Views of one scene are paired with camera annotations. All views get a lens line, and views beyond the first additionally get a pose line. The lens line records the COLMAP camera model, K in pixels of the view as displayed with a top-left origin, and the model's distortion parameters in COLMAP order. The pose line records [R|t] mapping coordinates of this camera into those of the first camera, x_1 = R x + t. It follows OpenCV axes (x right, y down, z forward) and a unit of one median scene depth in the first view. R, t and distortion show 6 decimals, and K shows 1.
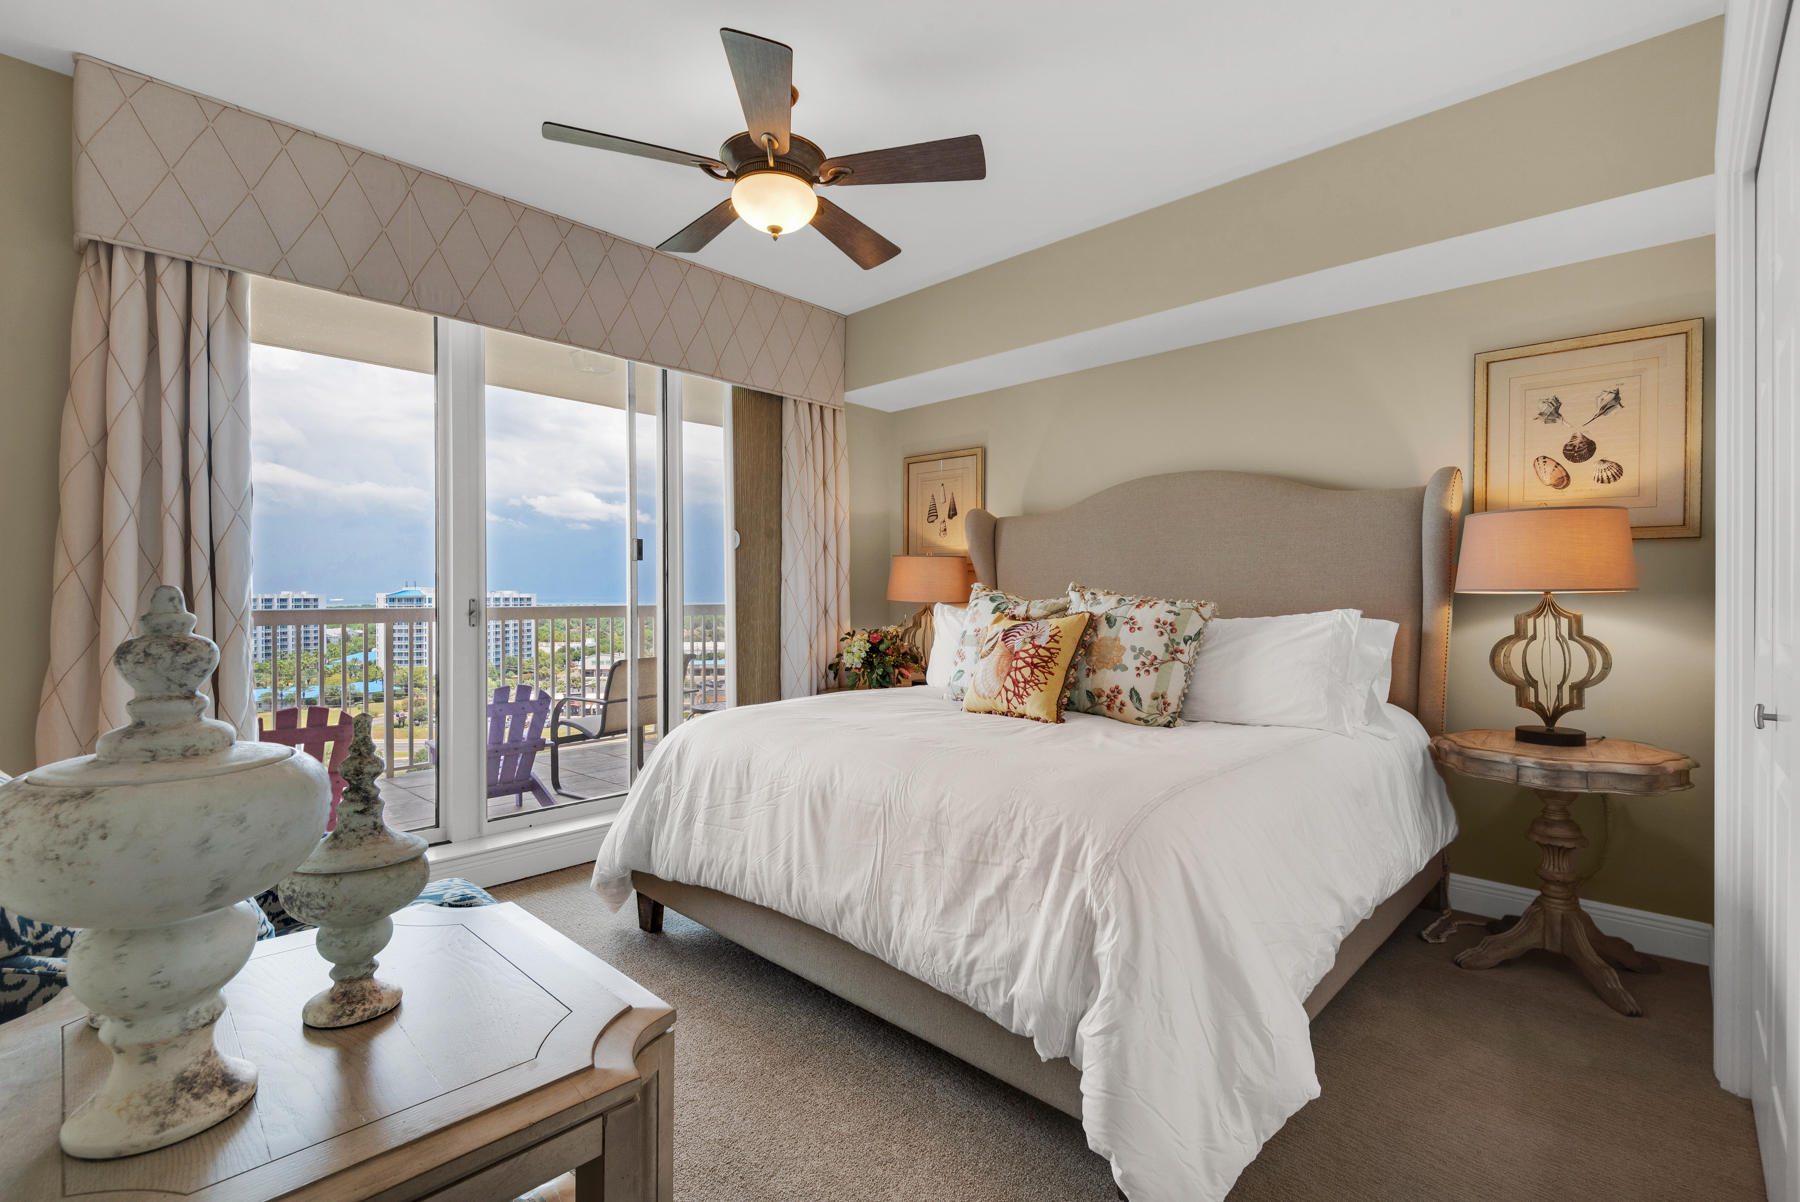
lens RADIAL K [[818.2, 0, 905.3], [0, 818.2, 603.5], [0, 0, 1]] dist [0.012762, -0.010099]
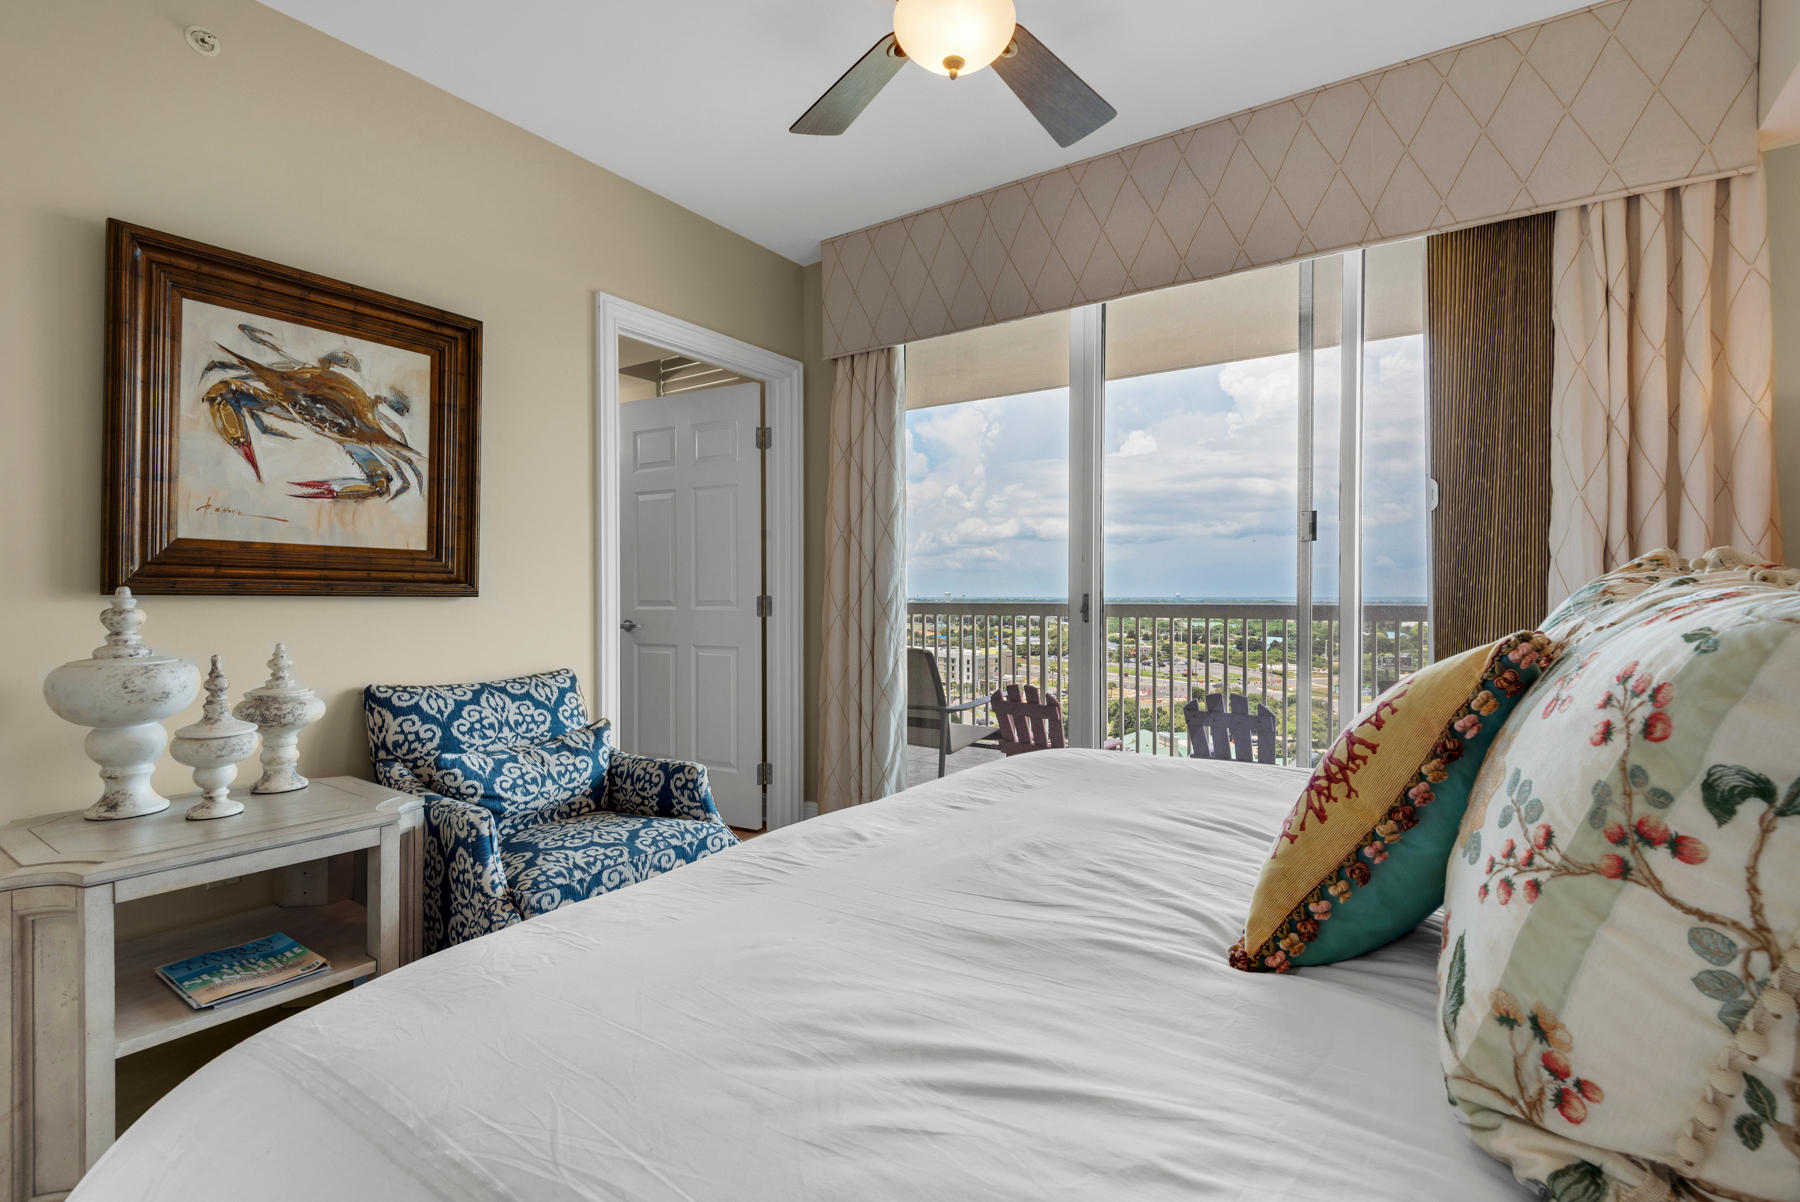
lens RADIAL K [[818.2, 0, 908.1], [0, 818.2, 605.0], [0, 0, 1]] dist [0.012762, -0.010099]
pose [[0.169635, 0.008843, -0.985467, 0.490380], [-0.007592, 0.999942, 0.007666, 0.003378], [0.985478, 0.006181, 0.169692, 0.791398]]
